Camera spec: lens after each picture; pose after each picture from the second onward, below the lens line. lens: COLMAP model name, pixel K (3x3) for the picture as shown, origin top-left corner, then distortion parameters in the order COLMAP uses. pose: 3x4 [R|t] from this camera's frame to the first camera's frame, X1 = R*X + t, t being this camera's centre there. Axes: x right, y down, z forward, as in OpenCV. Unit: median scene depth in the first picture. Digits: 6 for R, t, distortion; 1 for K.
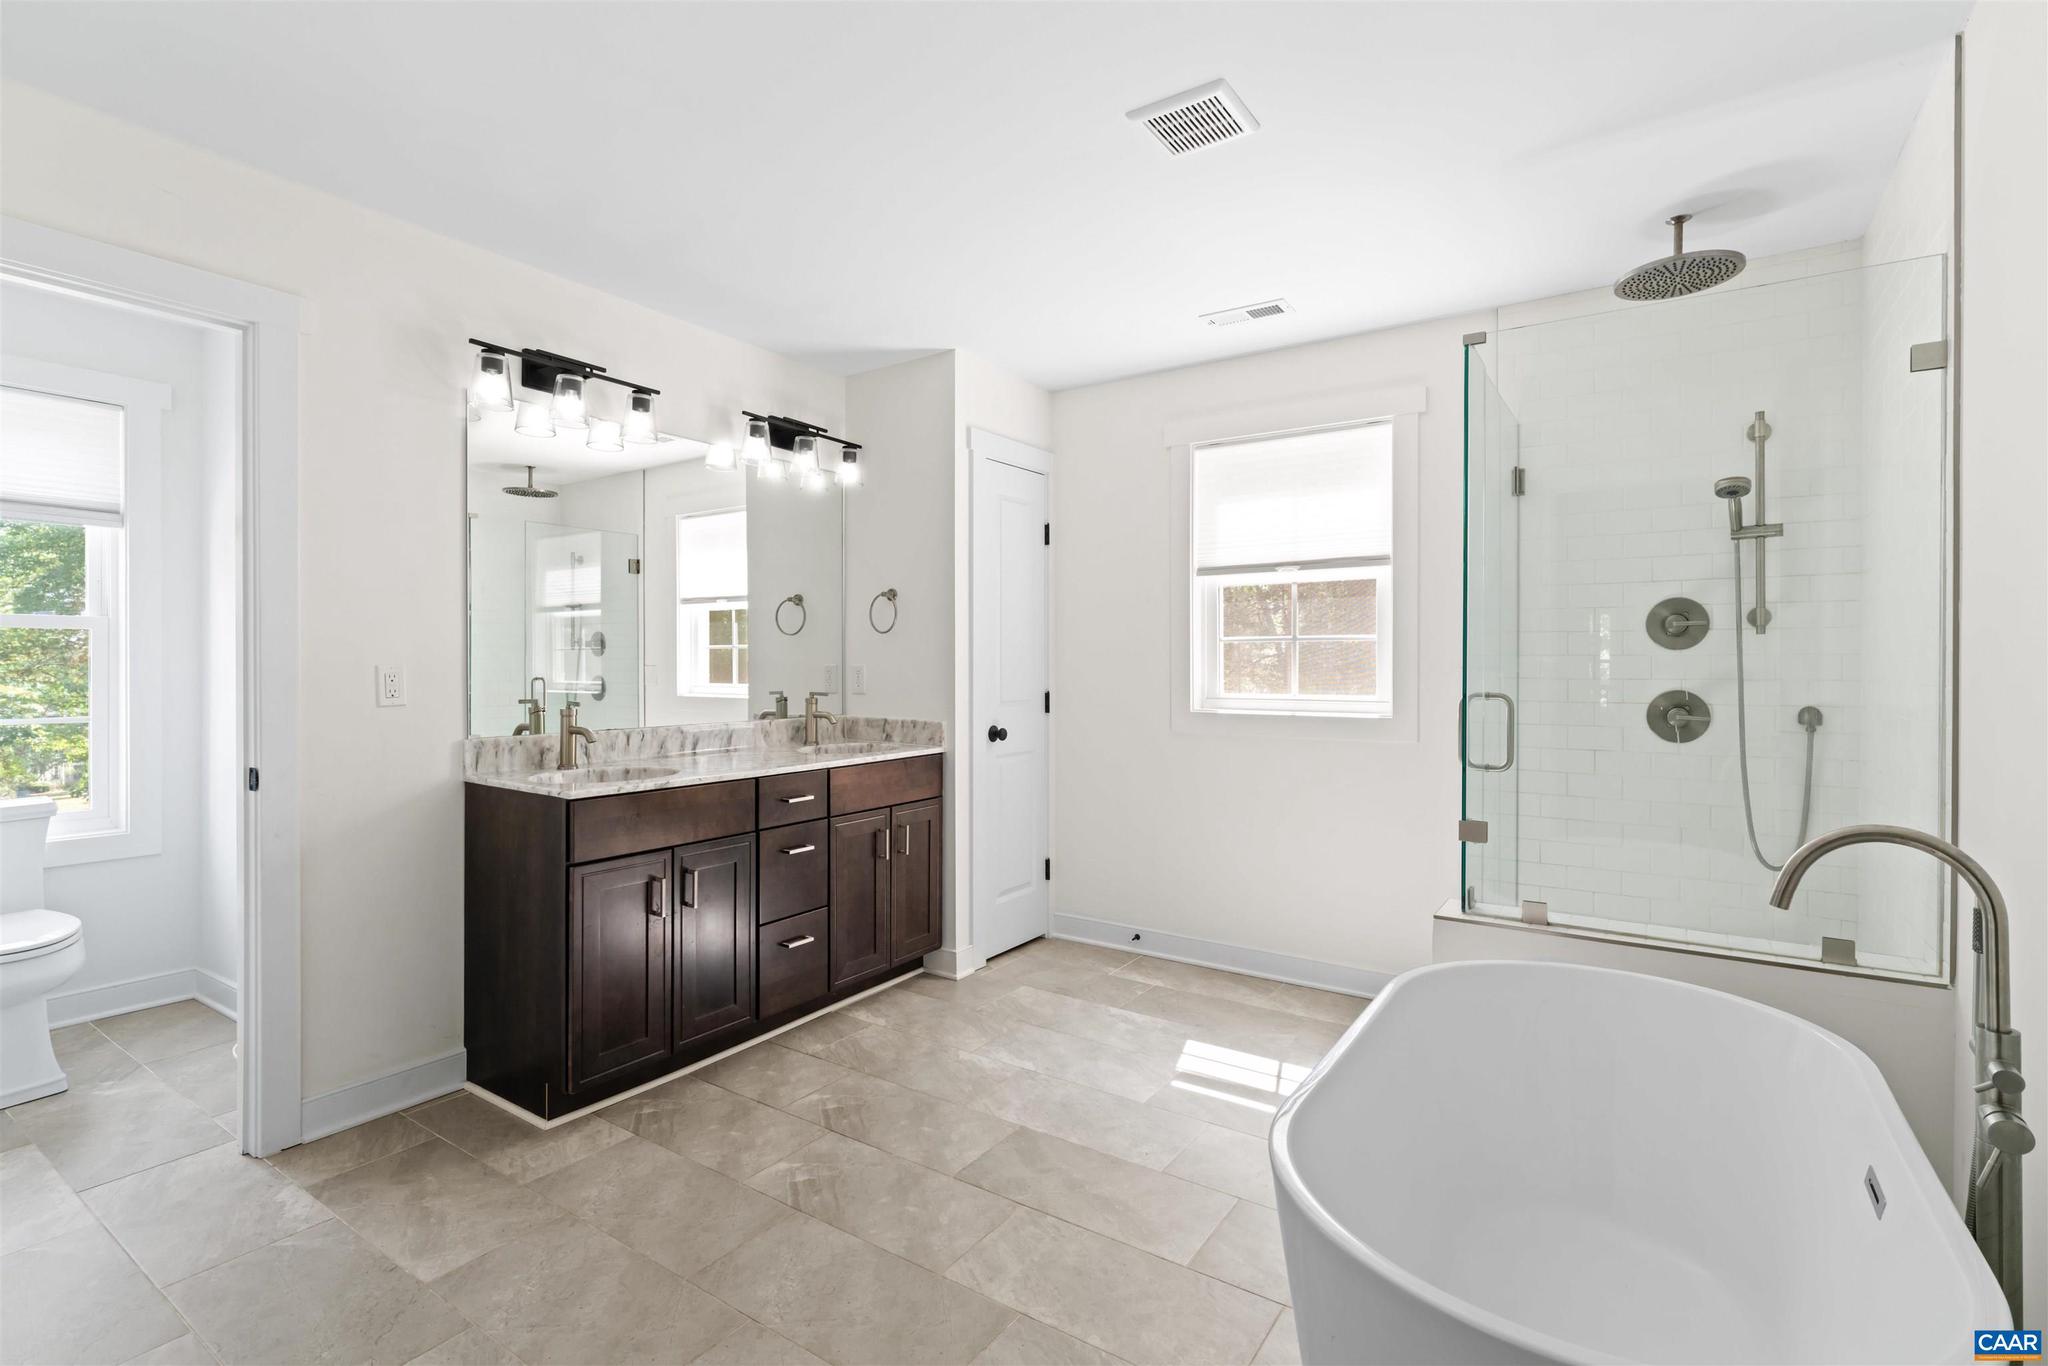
lens RADIAL K [[937.0, 0, 1026.1], [0, 937.0, 665.9], [0, 0, 1]] dist [-0.002314, -0.000168]
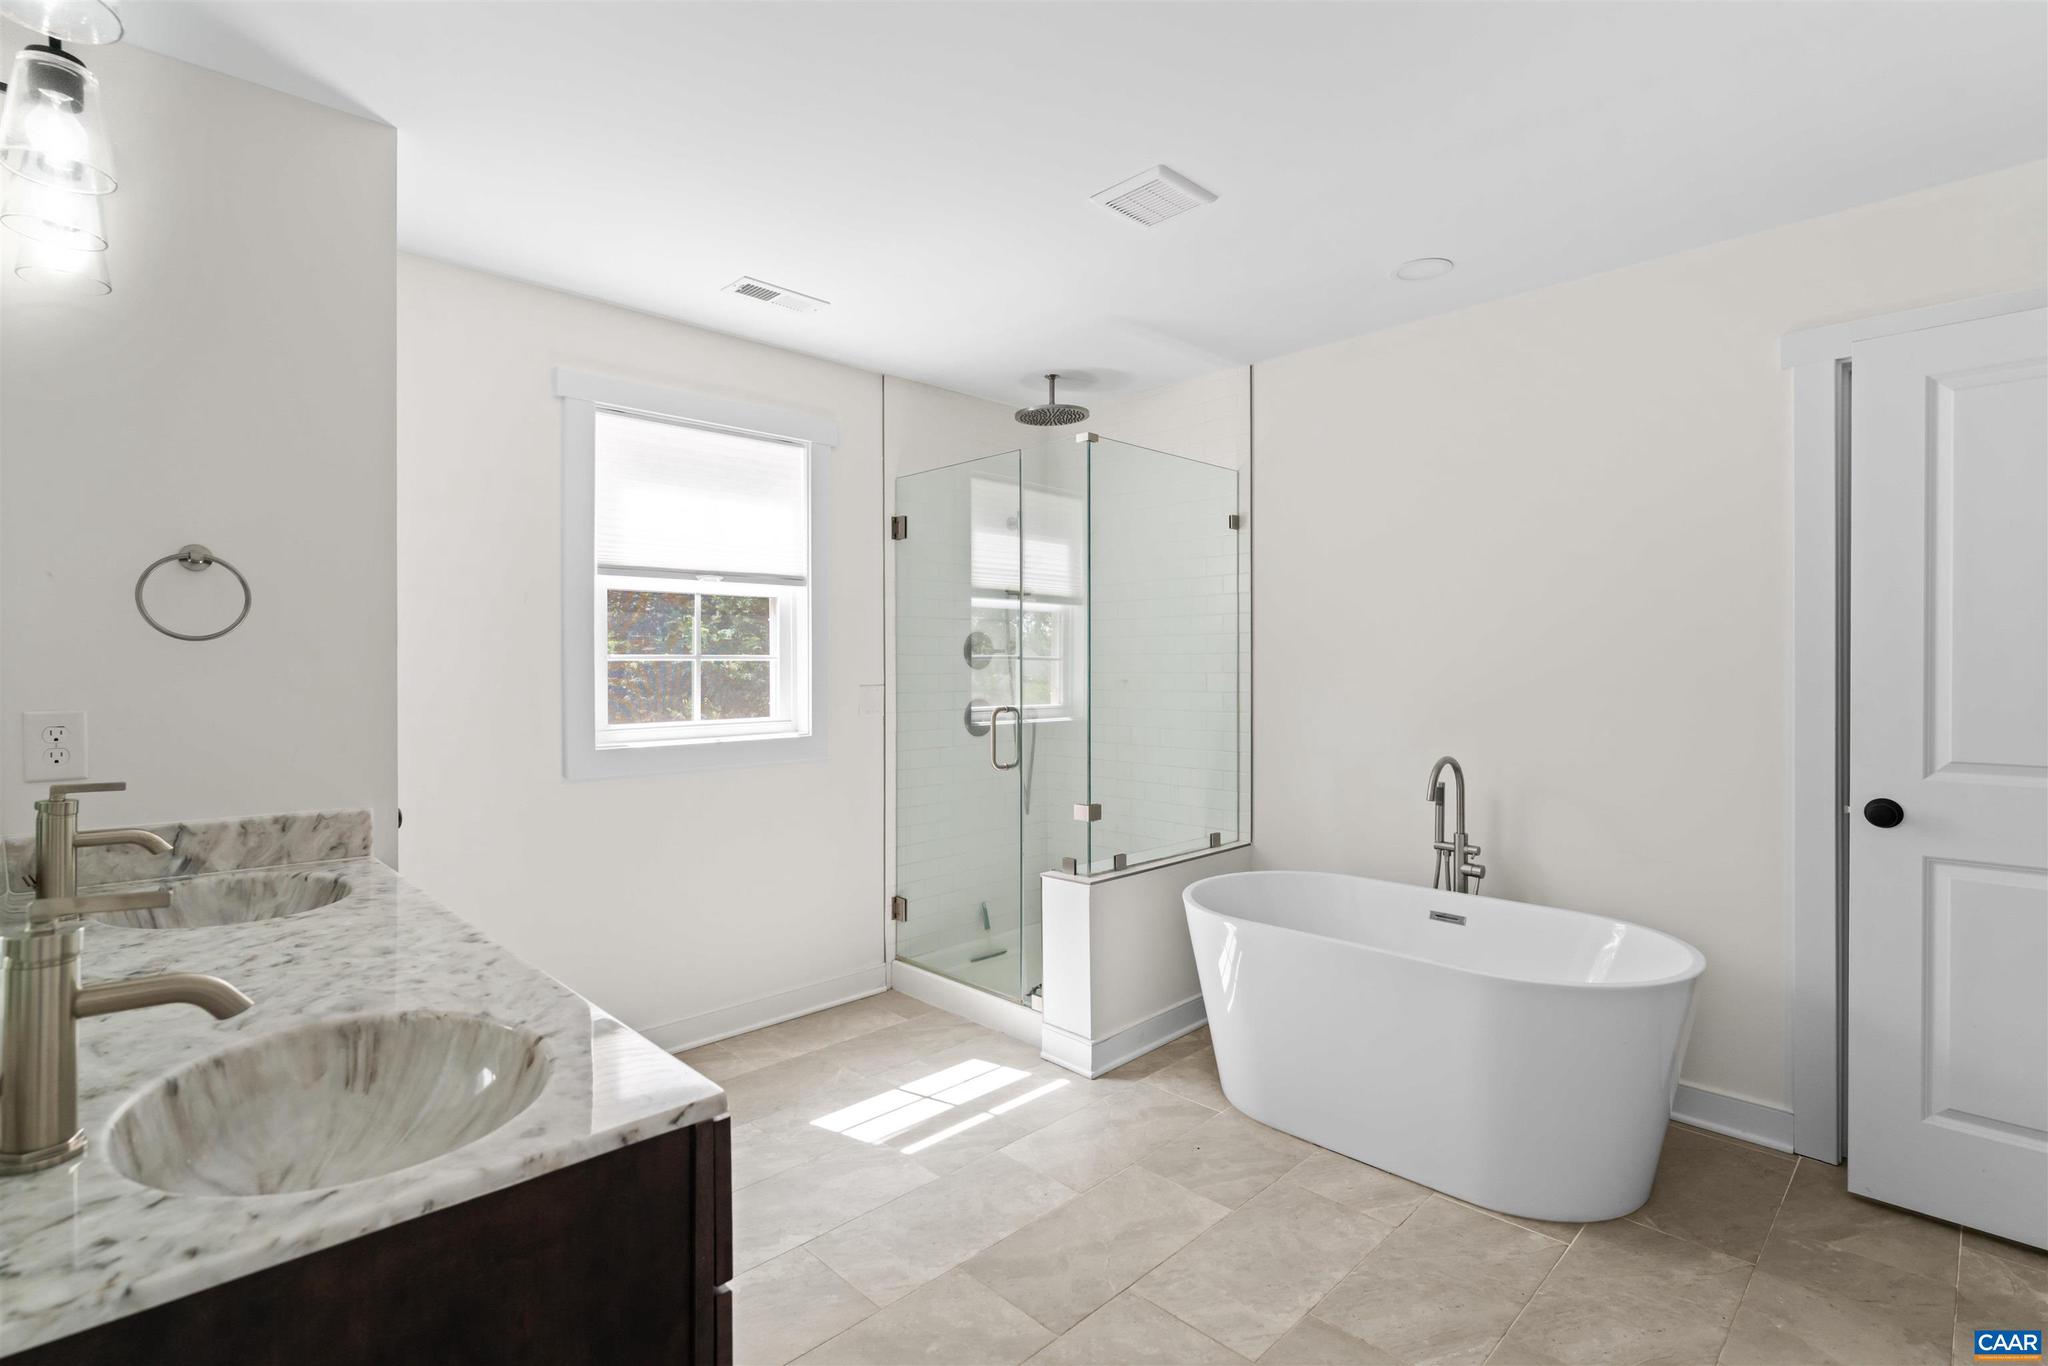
lens RADIAL K [[937.0, 0, 1024.2], [0, 937.0, 675.2], [0, 0, 1]] dist [-0.002314, -0.000168]
pose [[0.222245, -0.013594, 0.974896, -0.548847], [0.007898, 0.999895, 0.012142, -0.021304], [-0.974959, 0.005001, 0.222329, 0.538416]]
